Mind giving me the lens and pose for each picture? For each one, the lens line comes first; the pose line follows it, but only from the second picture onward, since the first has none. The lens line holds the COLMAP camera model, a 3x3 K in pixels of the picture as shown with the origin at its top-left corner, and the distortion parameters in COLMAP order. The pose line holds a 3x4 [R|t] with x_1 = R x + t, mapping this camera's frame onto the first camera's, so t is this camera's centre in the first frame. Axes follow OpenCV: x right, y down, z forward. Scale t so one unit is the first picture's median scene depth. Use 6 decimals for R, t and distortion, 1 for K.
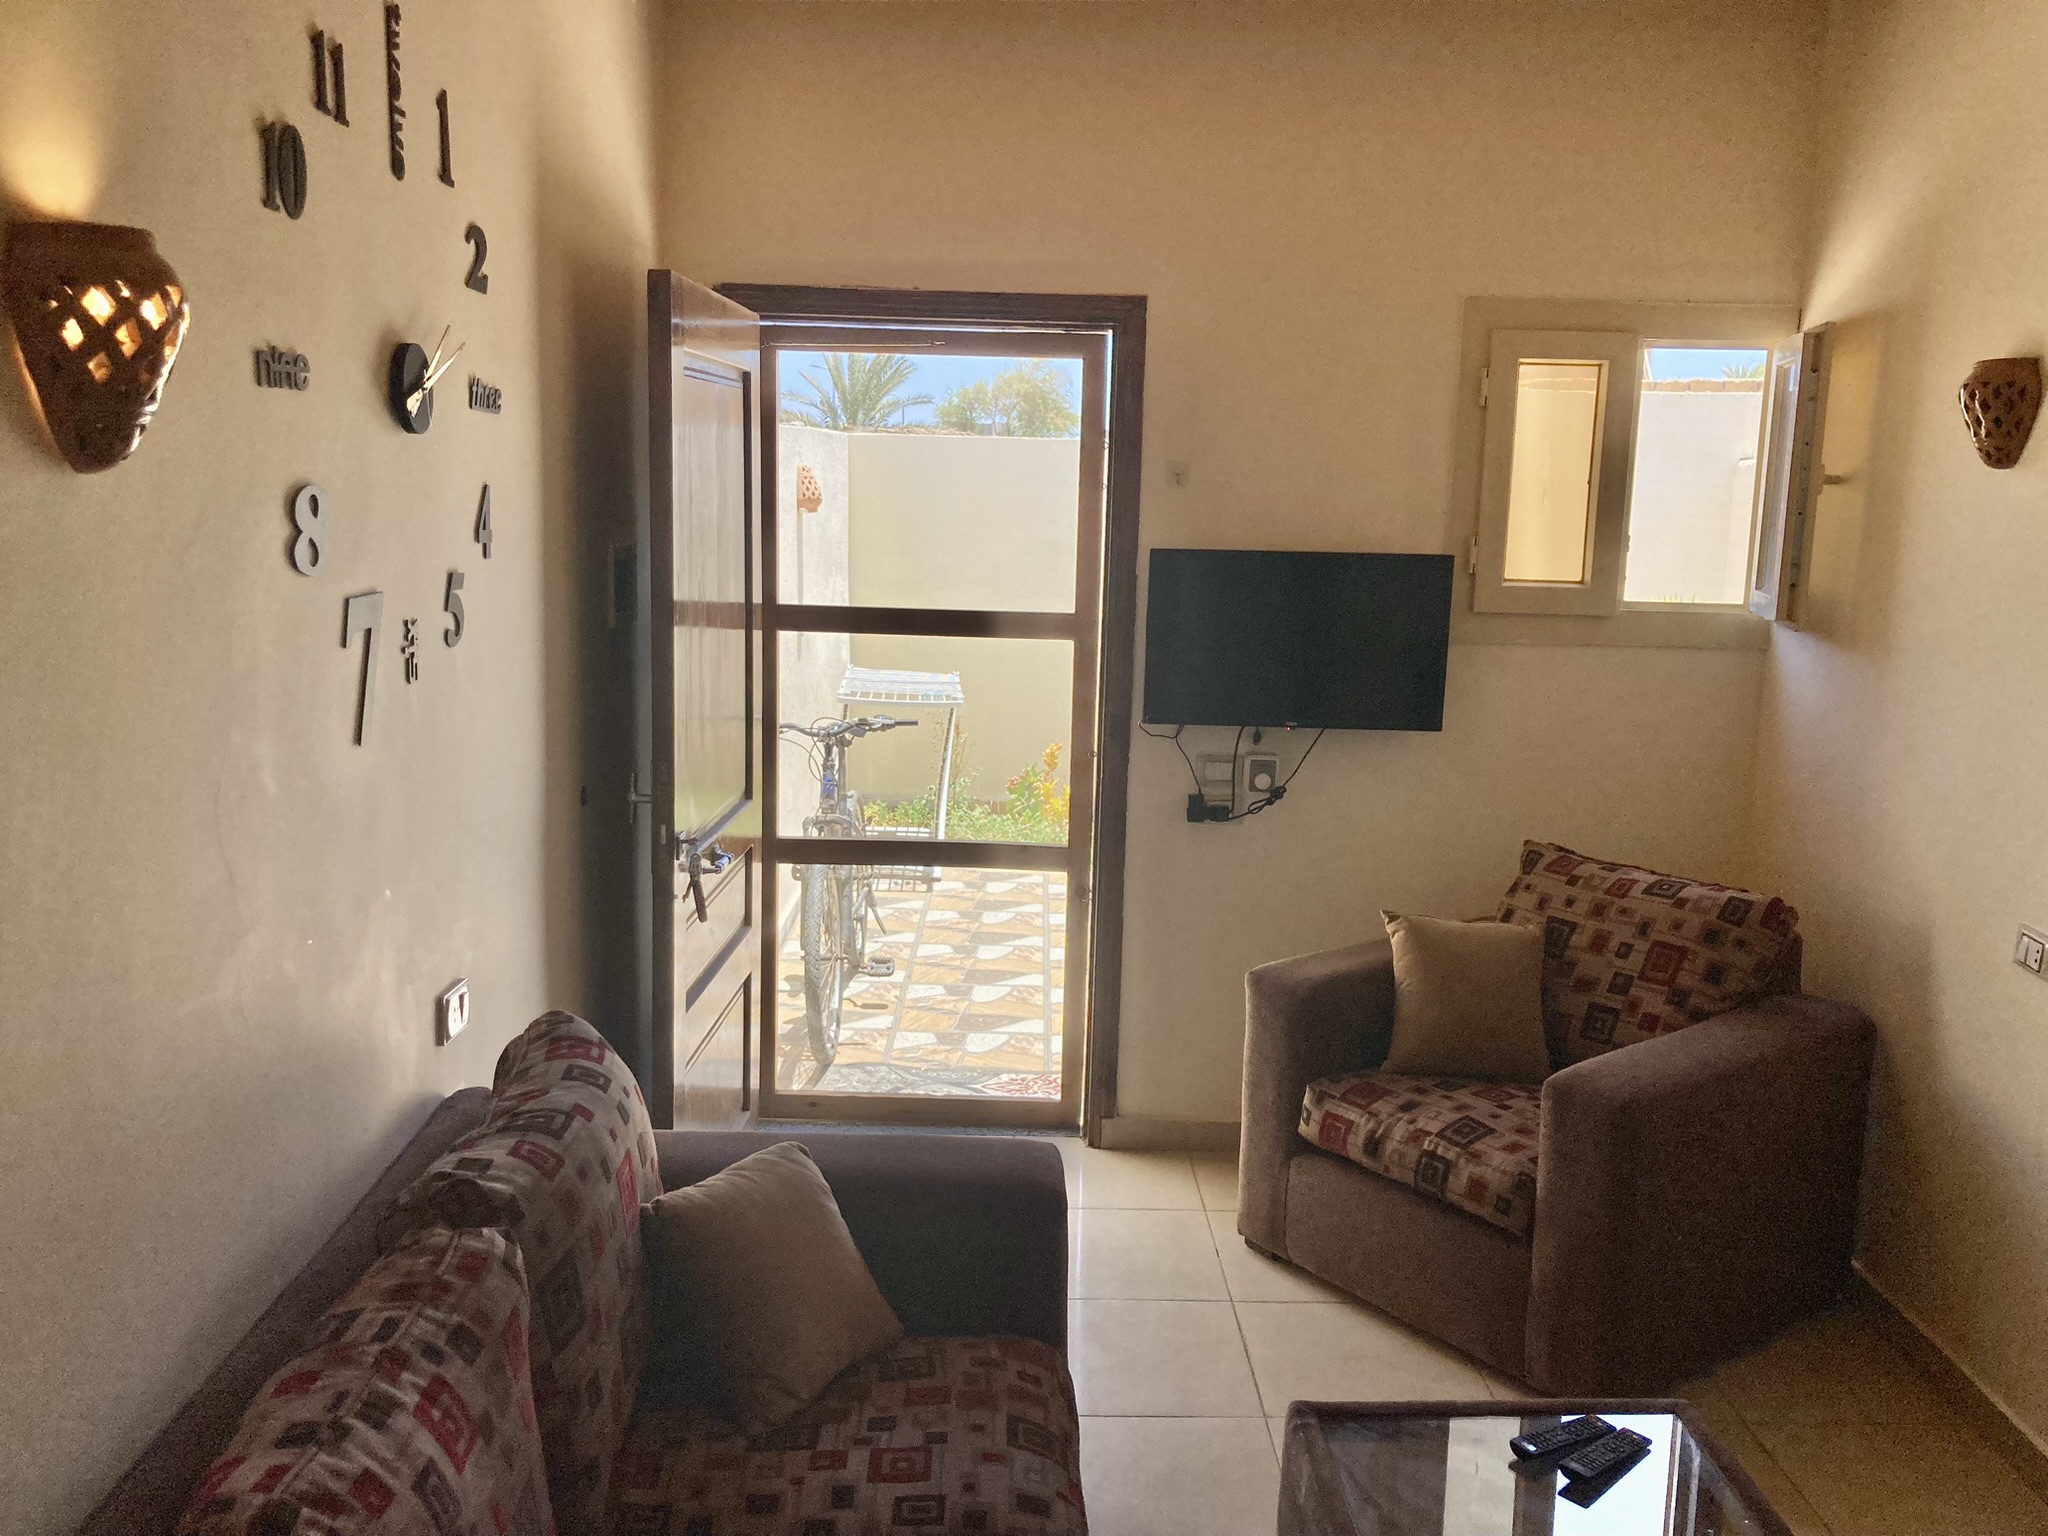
lens RADIAL K [[1709.3, 0, 1021.7], [0, 1709.3, 755.2], [0, 0, 1]] dist [0.031944, -0.035560]
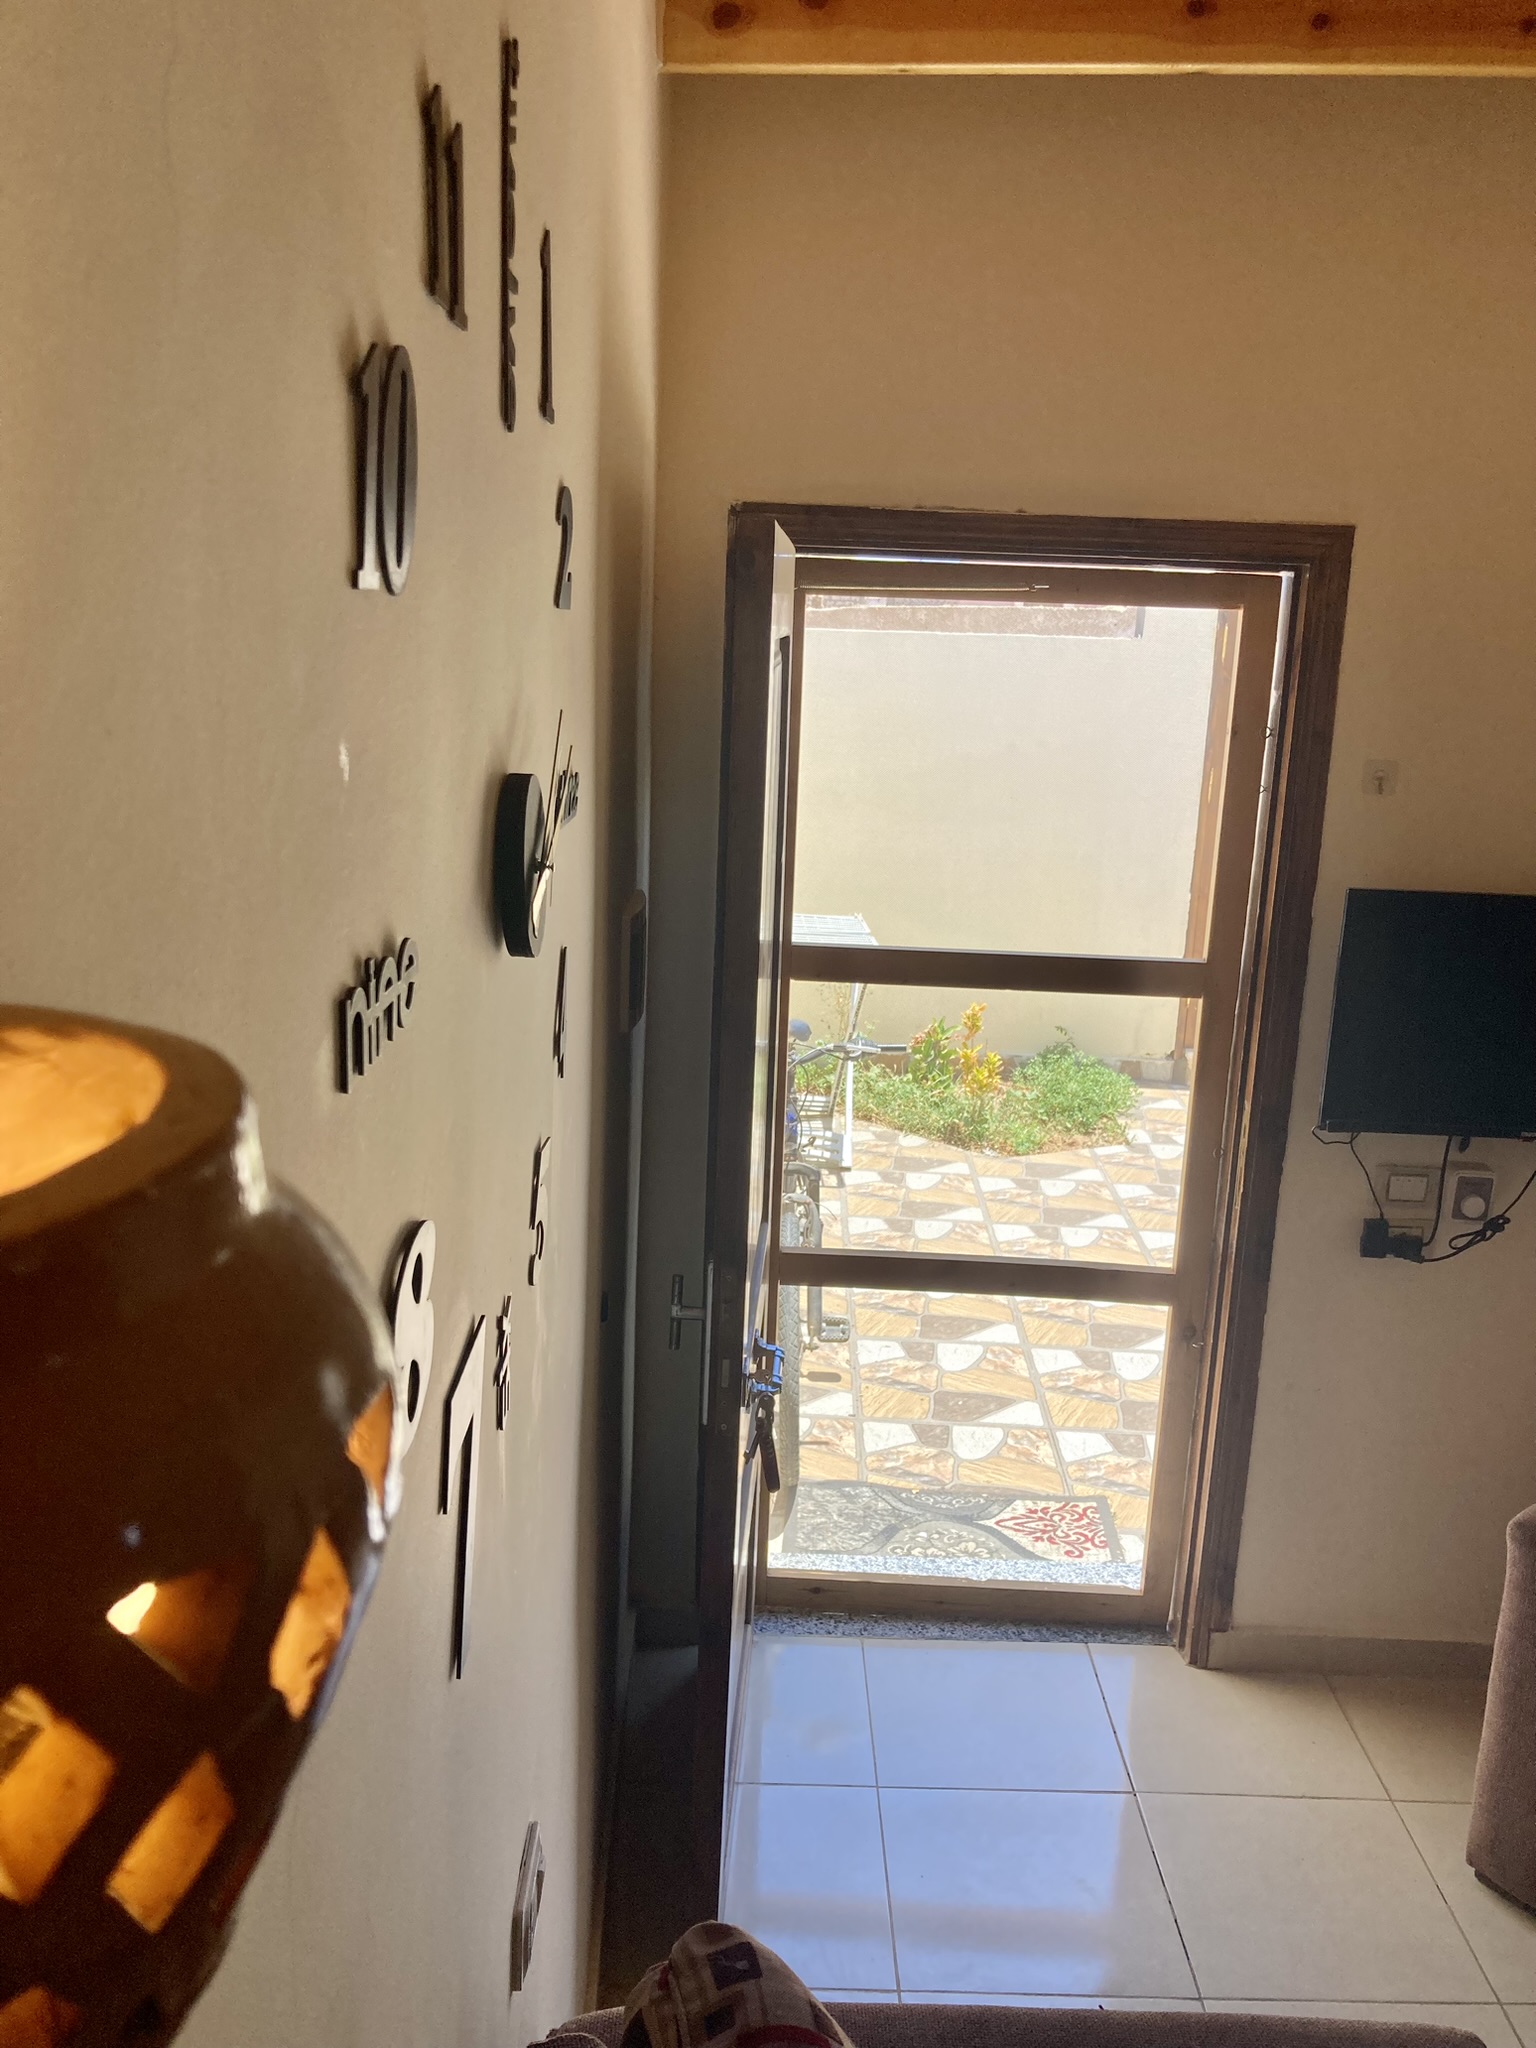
lens RADIAL K [[1709.3, 0, 750.8], [0, 1709.3, 1022.9], [0, 0, 1]] dist [0.031944, -0.035560]
pose [[0.999803, 0.013138, -0.014855, -0.154616], [-0.012001, 0.997175, 0.074143, -0.112348], [0.015787, -0.073950, 0.997137, 0.280176]]
